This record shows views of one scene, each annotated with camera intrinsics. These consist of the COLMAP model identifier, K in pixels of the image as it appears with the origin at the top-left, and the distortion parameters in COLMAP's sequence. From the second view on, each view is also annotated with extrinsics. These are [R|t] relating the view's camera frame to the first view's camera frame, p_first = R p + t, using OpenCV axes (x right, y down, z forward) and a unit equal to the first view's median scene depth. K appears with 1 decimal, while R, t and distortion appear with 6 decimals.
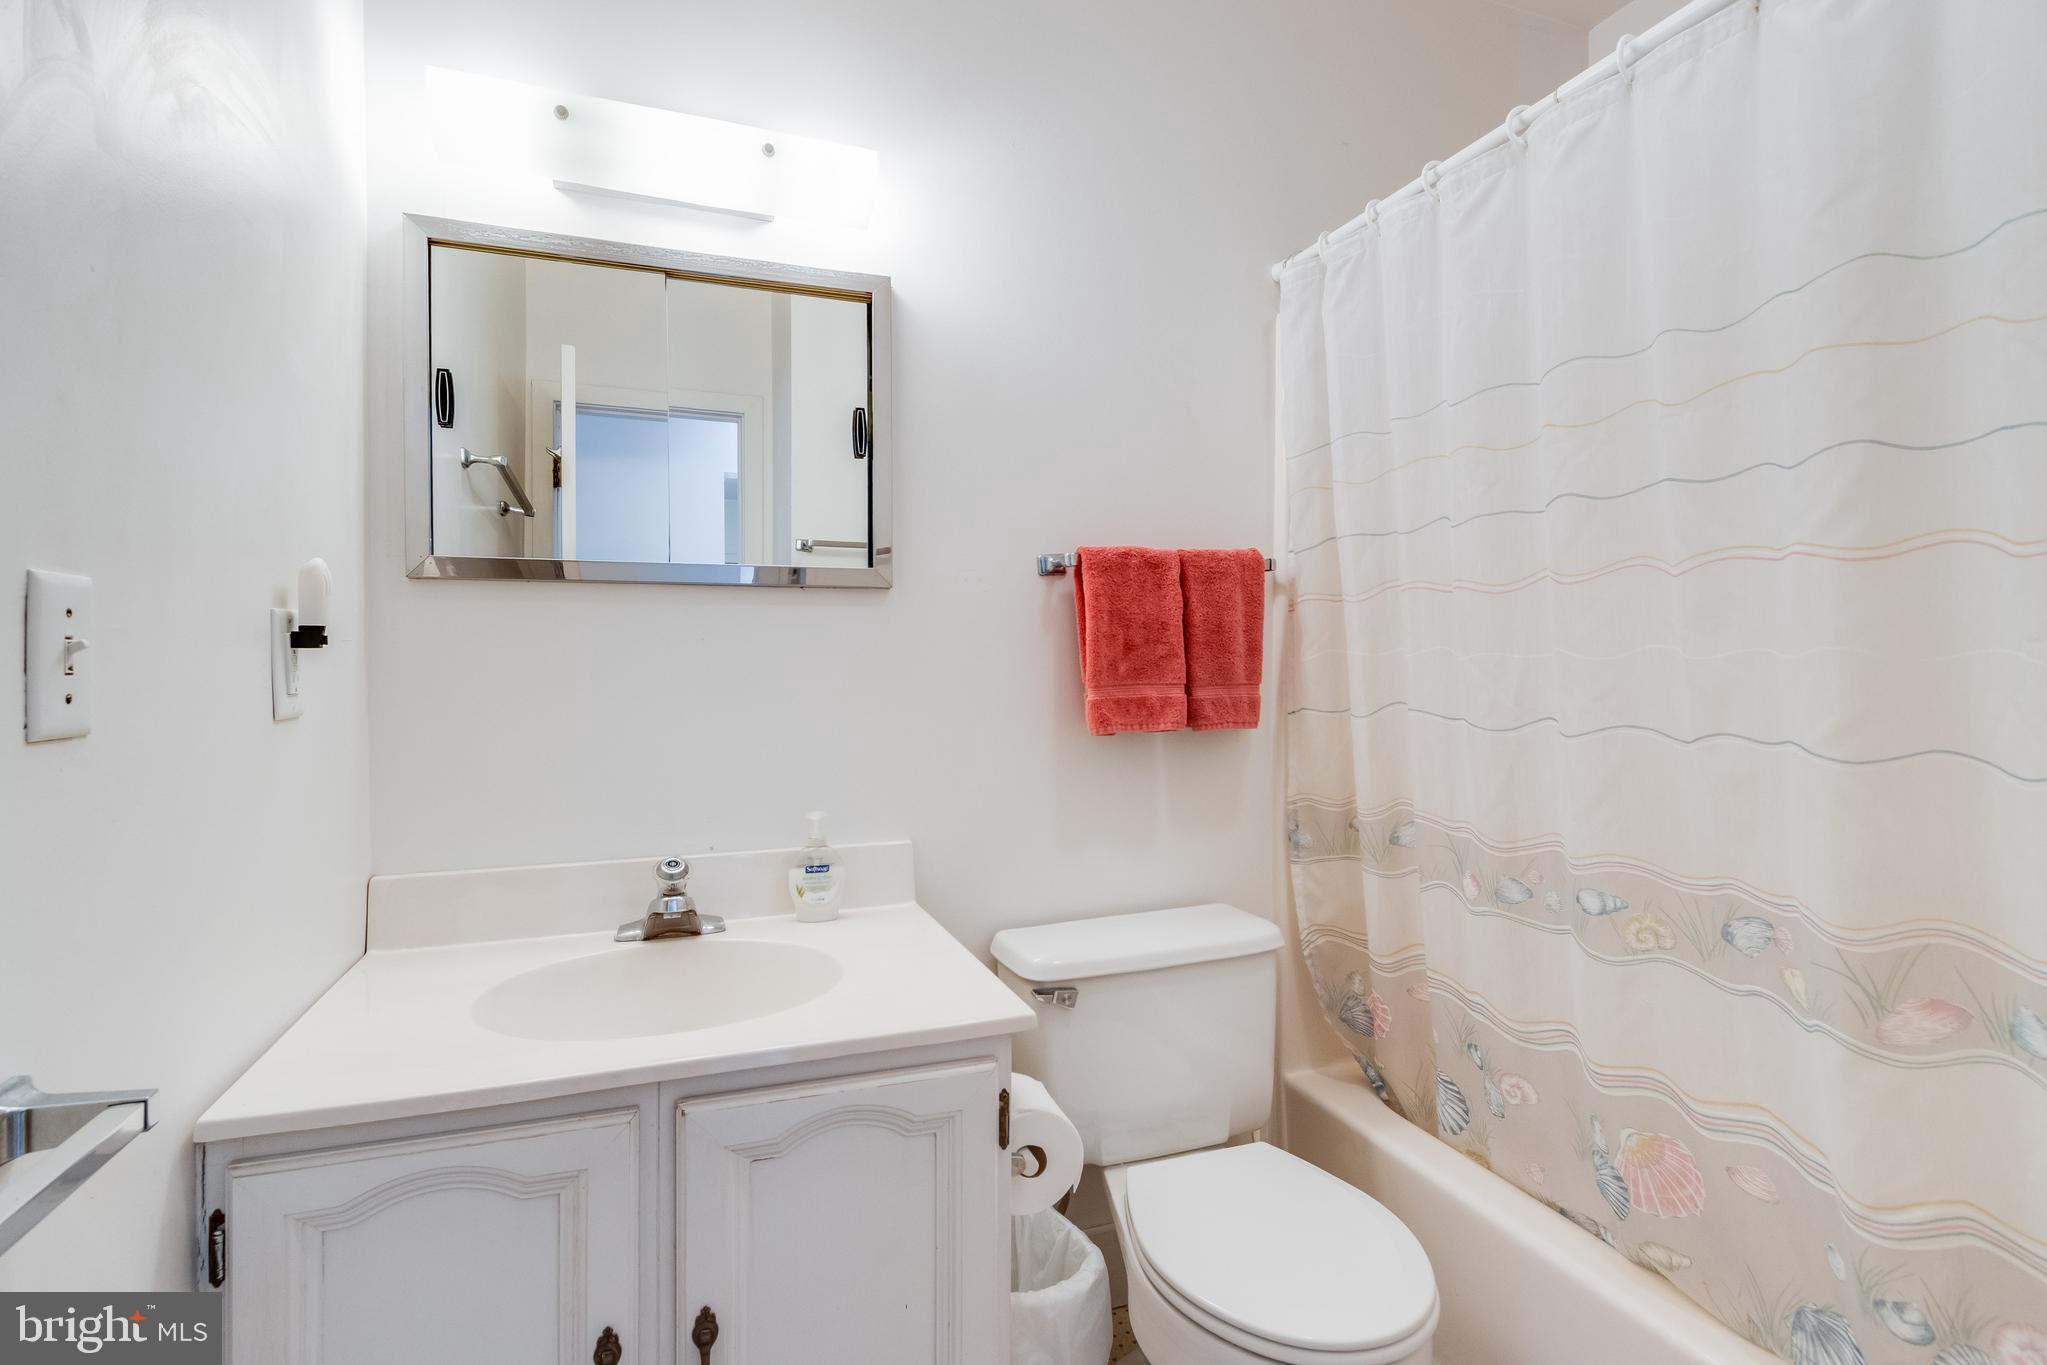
lens RADIAL K [[950.8, 0, 1017.4], [0, 950.8, 669.3], [0, 0, 1]] dist [0.010504, -0.002728]
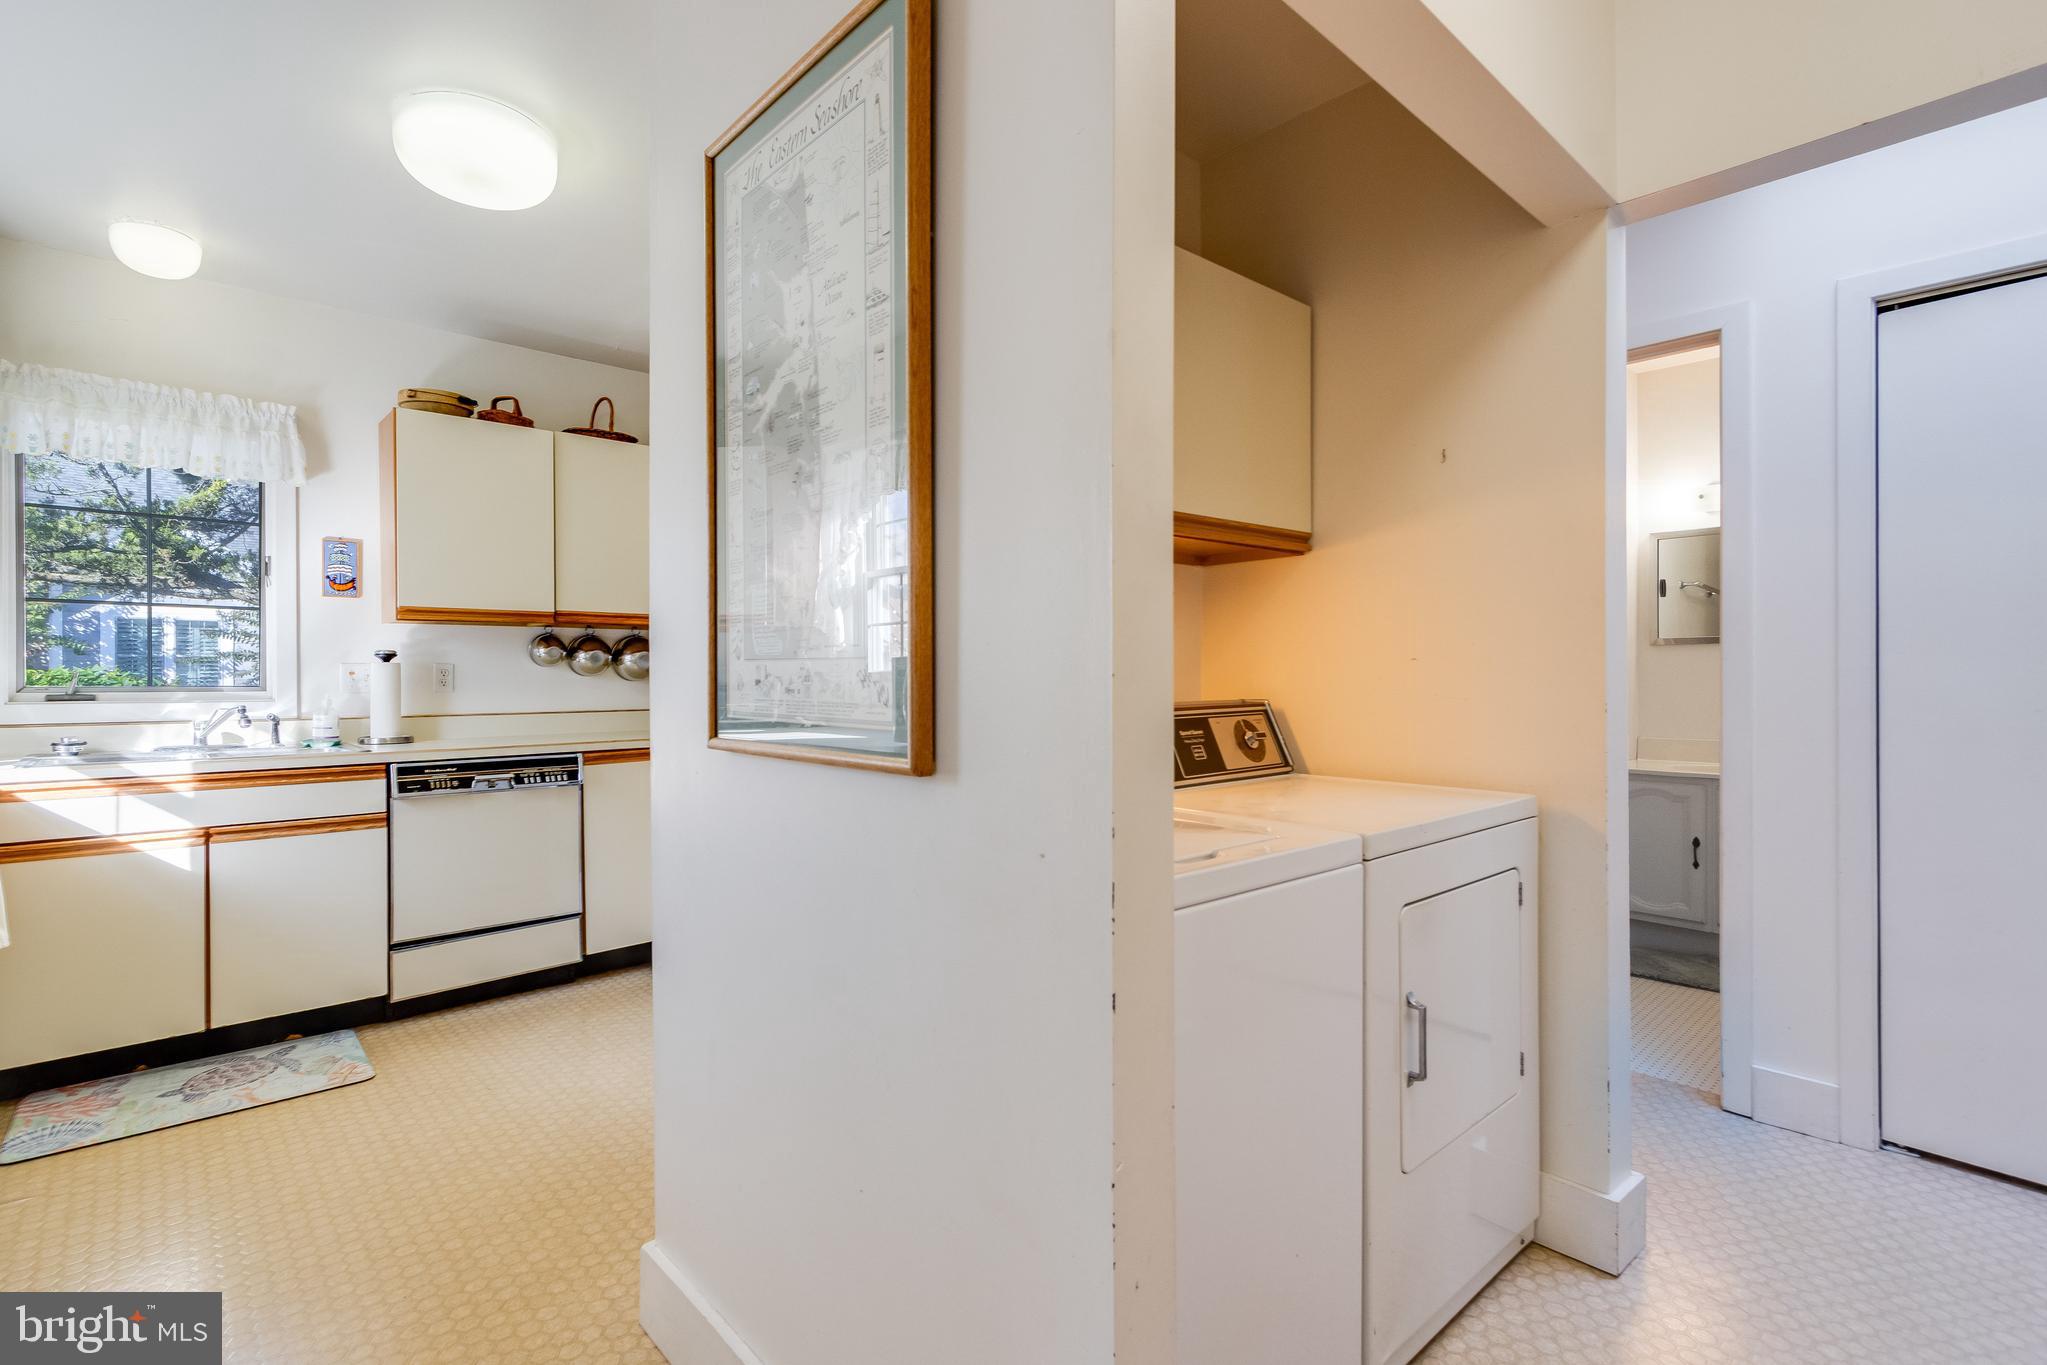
lens RADIAL K [[962.0, 0, 1020.5], [0, 962.0, 683.5], [0, 0, 1]] dist [0.005417, -0.003581]
pose [[0.387832, 0.000007, -0.921730, 1.433663], [-0.000980, 0.999999, -0.000405, 0.024160], [0.921730, 0.001060, 0.387831, -2.072467]]
